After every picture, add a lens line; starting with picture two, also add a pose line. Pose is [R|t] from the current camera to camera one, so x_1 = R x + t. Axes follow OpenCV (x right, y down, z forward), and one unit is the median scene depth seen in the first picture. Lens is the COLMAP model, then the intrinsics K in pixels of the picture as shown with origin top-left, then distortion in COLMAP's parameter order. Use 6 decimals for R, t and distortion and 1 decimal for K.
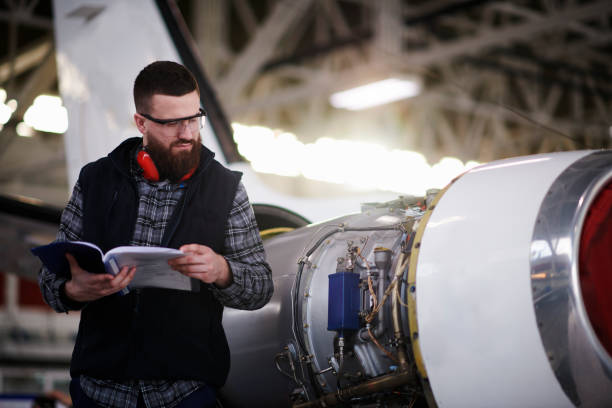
lens RADIAL K [[1520.3, 0, 307.0], [0, 1520.3, 204.2], [0, 0, 1]] dist [-0.118956, -0.156590]
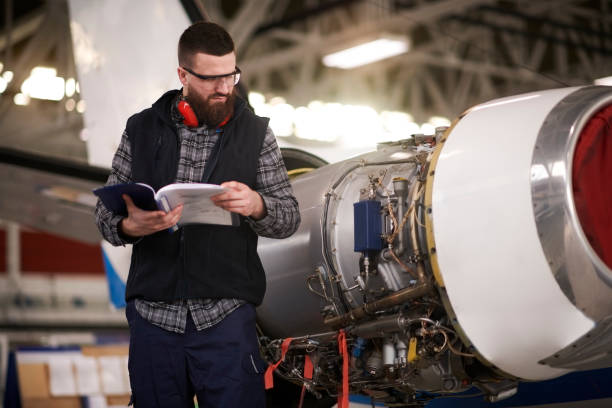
lens RADIAL K [[1520.3, 0, 307.0], [0, 1520.3, 204.2], [0, 0, 1]] dist [-0.118956, -0.156590]
pose [[0.999488, -0.030901, 0.008258, -0.030143], [0.030697, 0.999245, 0.023832, 0.018653], [-0.008988, -0.023567, 0.999682, -0.143110]]
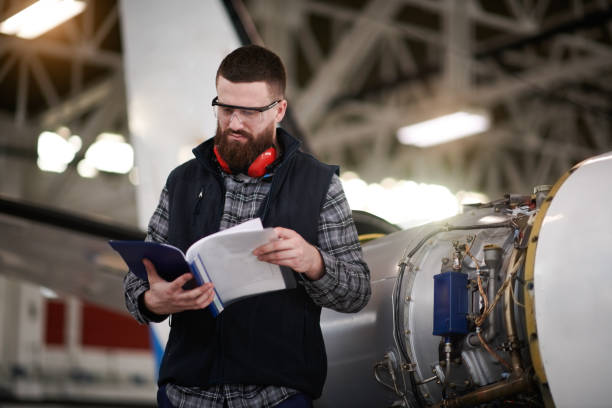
lens RADIAL K [[1520.3, 0, 307.0], [0, 1520.3, 204.2], [0, 0, 1]] dist [-0.118956, -0.156590]
pose [[0.999283, 0.000880, -0.037844, -0.028037], [-0.002053, 0.999518, -0.030981, 0.031921], [0.037799, 0.031036, 0.998803, 0.070971]]
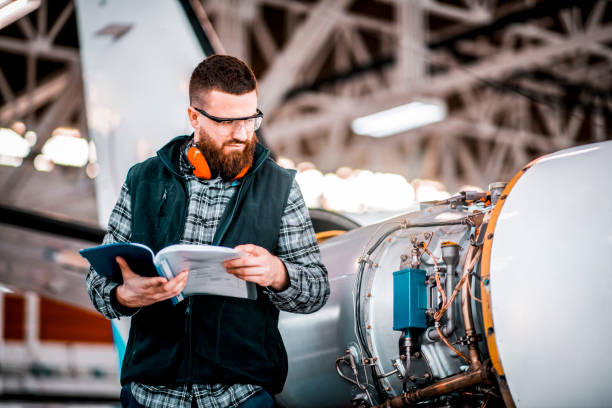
lens RADIAL K [[1520.3, 0, 307.0], [0, 1520.3, 204.2], [0, 0, 1]] dist [-0.118956, -0.156590]
pose [[0.999843, -0.015346, -0.008822, -0.030763], [0.015134, 0.999607, -0.023584, 0.025406], [0.009181, 0.023447, 0.999683, 0.044111]]
